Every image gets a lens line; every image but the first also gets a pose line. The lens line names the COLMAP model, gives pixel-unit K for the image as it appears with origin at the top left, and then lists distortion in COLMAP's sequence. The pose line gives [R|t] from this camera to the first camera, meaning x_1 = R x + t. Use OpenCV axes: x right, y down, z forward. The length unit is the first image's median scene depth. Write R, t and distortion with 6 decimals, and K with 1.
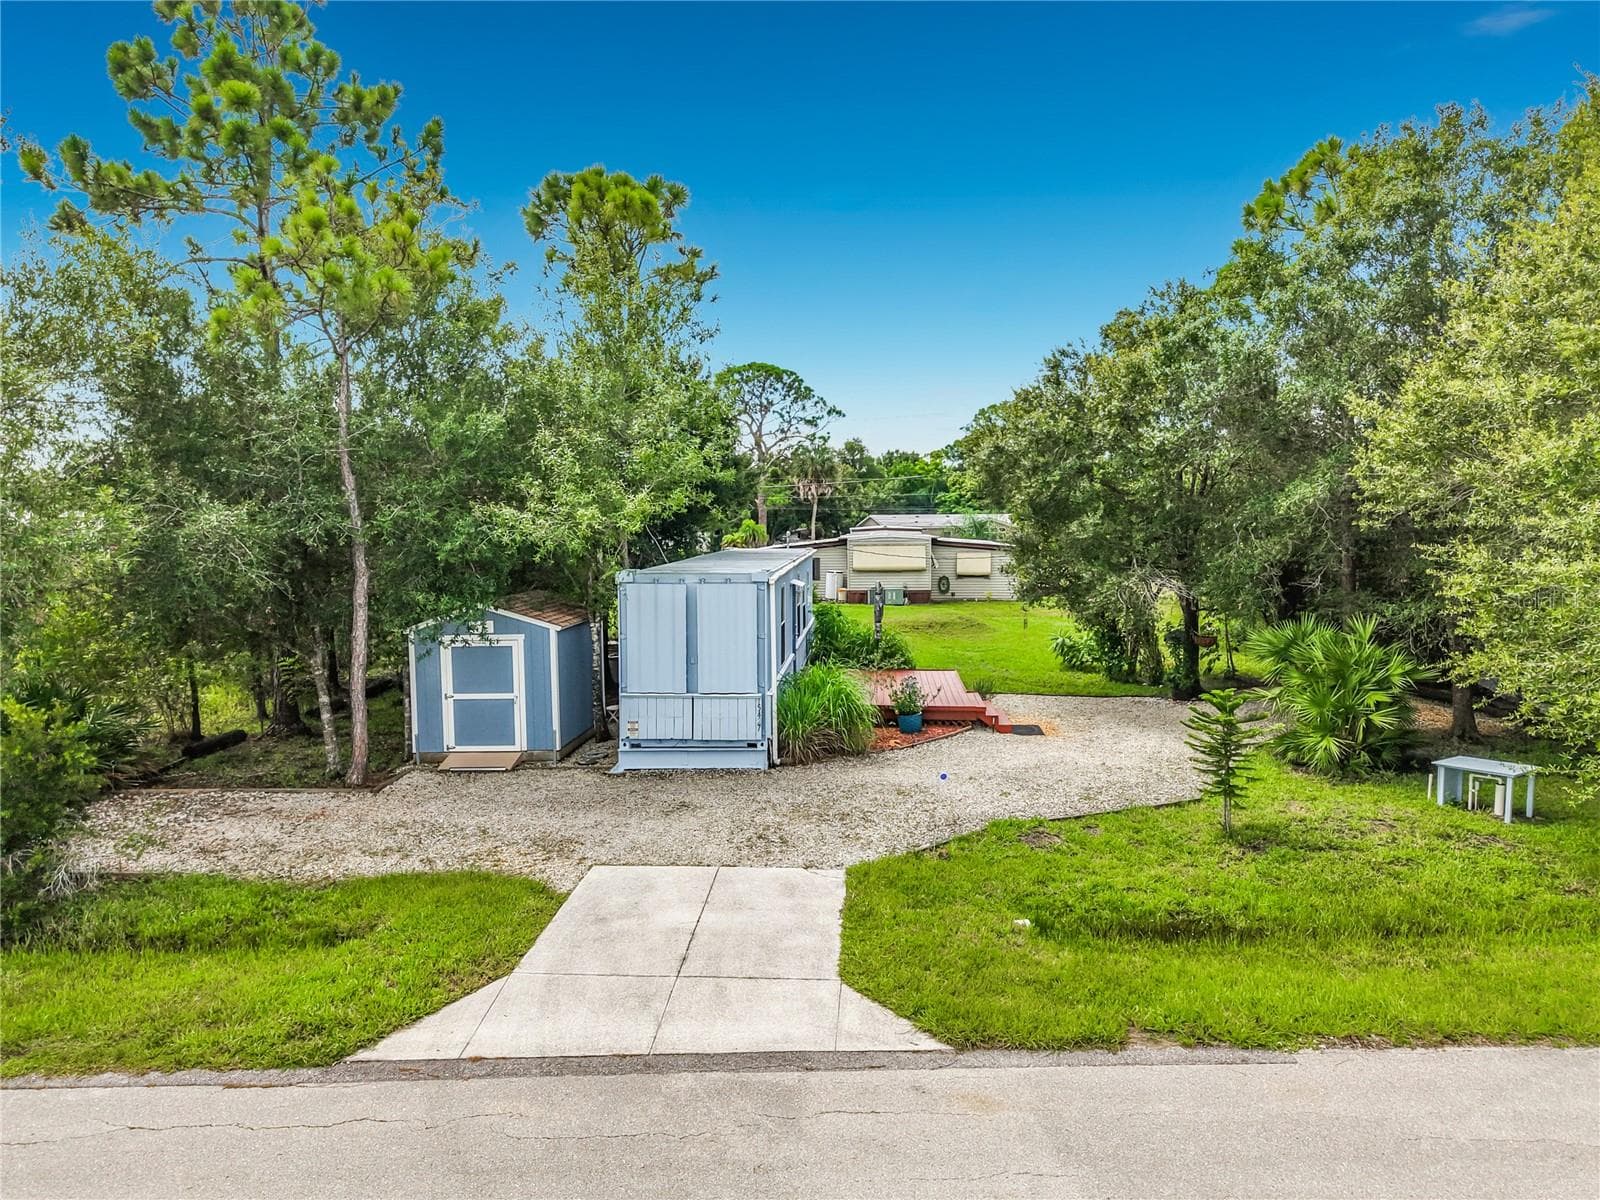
lens RADIAL K [[1094.8, 0, 823.8], [0, 1094.8, 598.2], [0, 0, 1]] dist [0.013113, -0.014156]
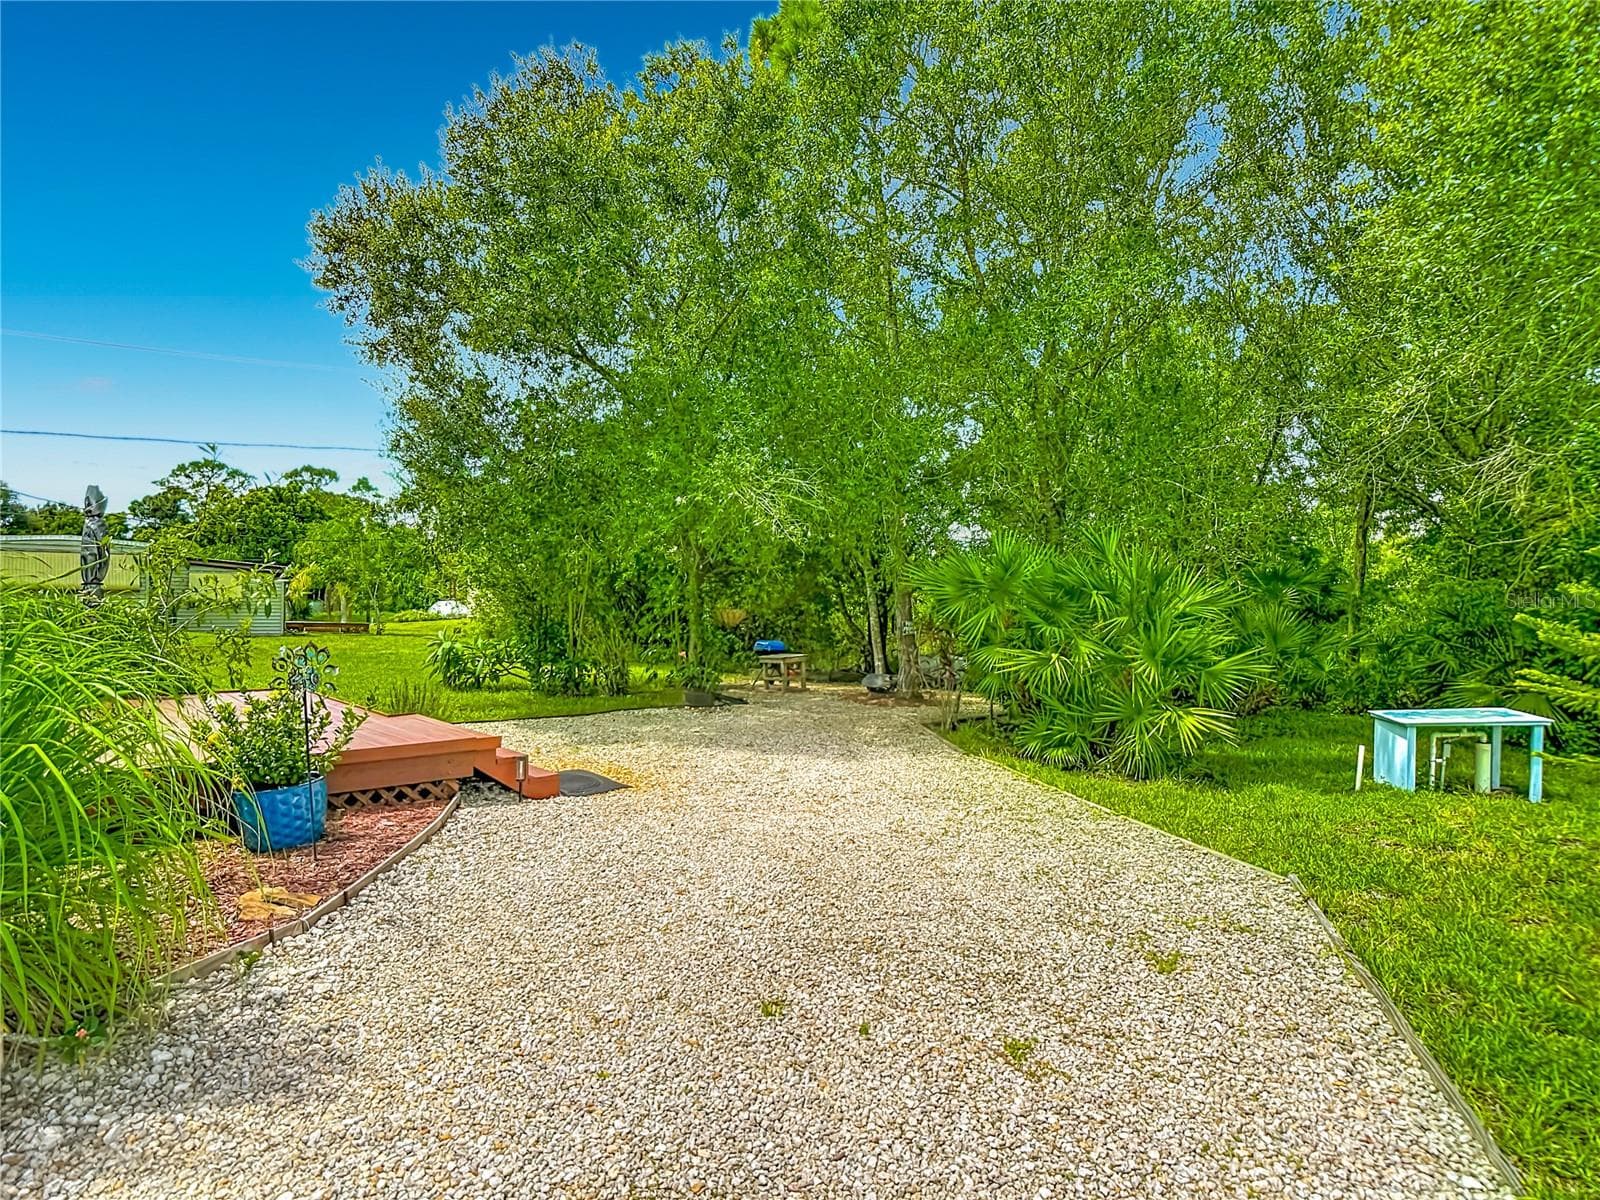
lens RADIAL K [[853.2, 0, 835.2], [0, 853.2, 593.5], [0, 0, 1]] dist [-0.024673, -0.003167]
pose [[0.680617, 0.016772, 0.732448, 0.014170], [0.048671, 0.996494, -0.068045, 0.097807], [-0.731021, 0.081962, 0.677414, 0.922712]]
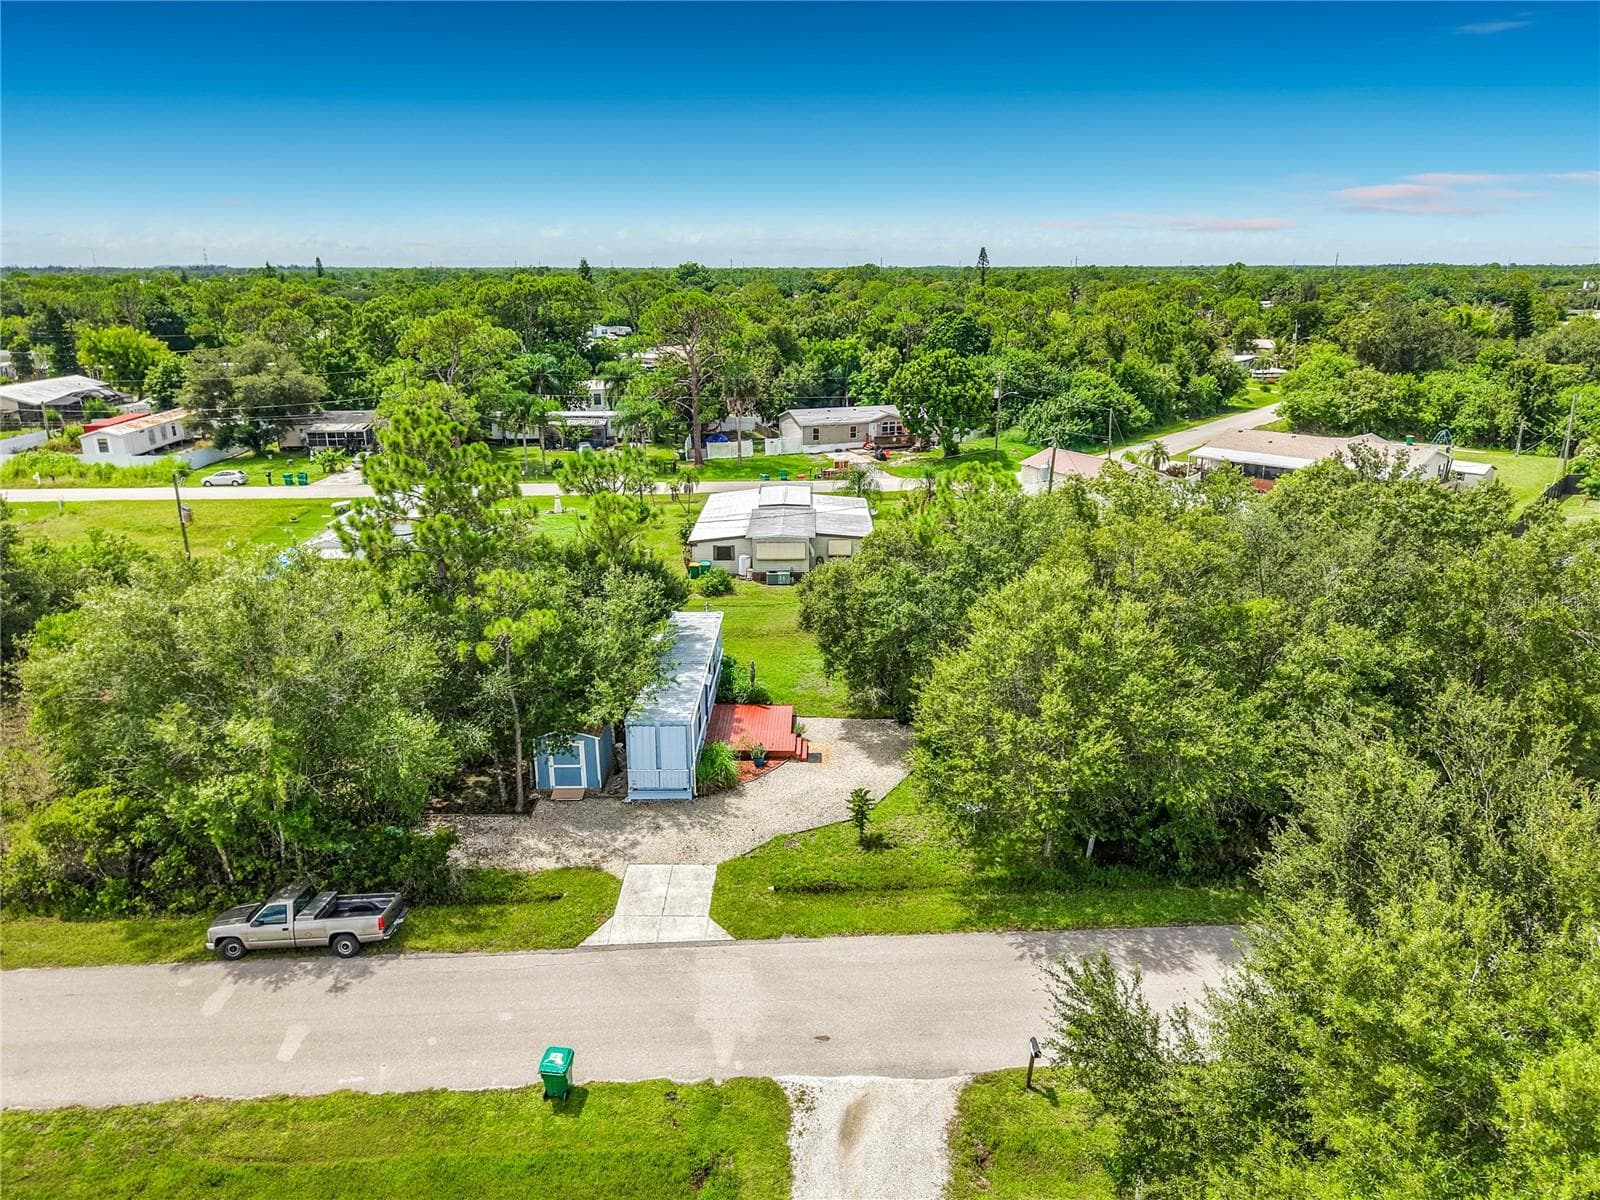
lens RADIAL K [[1094.8, 0, 807.5], [0, 1094.8, 601.7], [0, 0, 1]] dist [0.013113, -0.014156]
pose [[0.999417, -0.009281, 0.032871, 0.136917], [0.001934, 0.976209, 0.216823, -0.848353], [-0.034101, -0.216633, 0.975657, -1.346754]]
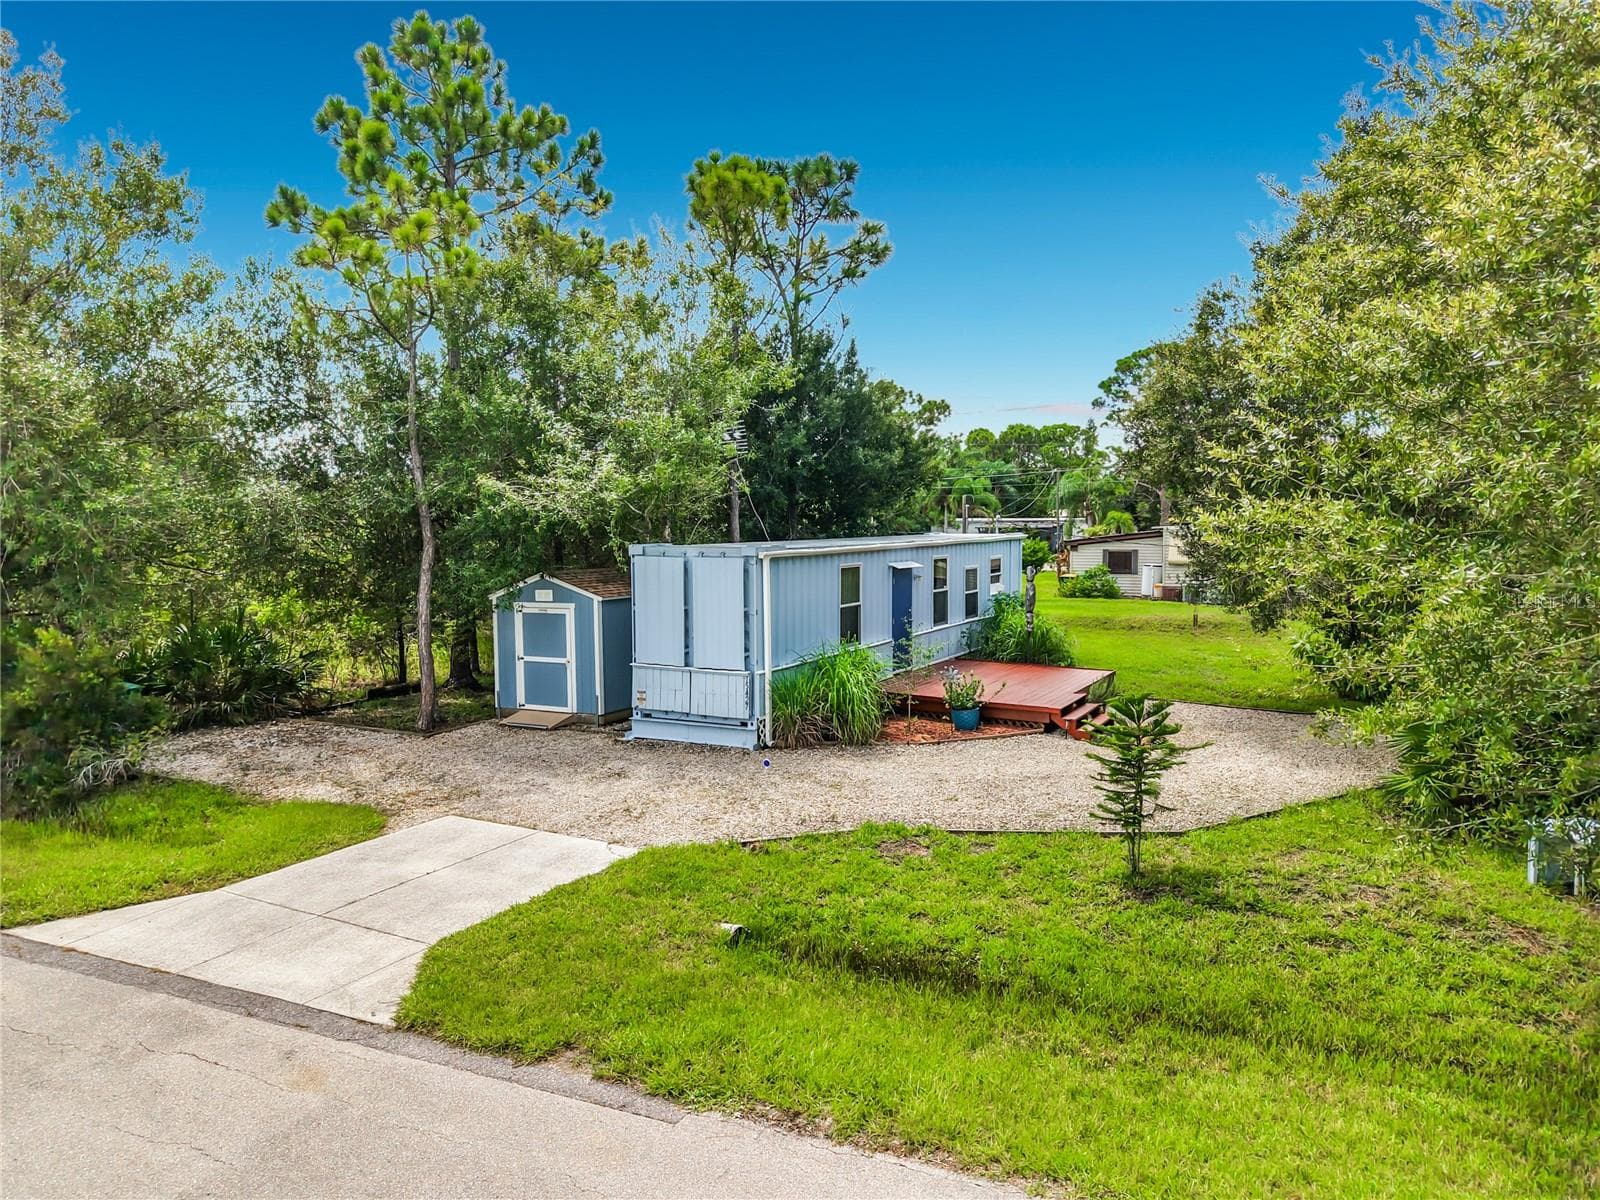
lens RADIAL K [[1094.8, 0, 816.2], [0, 1094.8, 599.1], [0, 0, 1]] dist [0.013113, -0.014156]
pose [[0.903561, 0.032136, -0.427253, 0.444280], [-0.031453, 0.999468, 0.008657, 0.014112], [0.427304, 0.005617, 0.904091, 0.162123]]
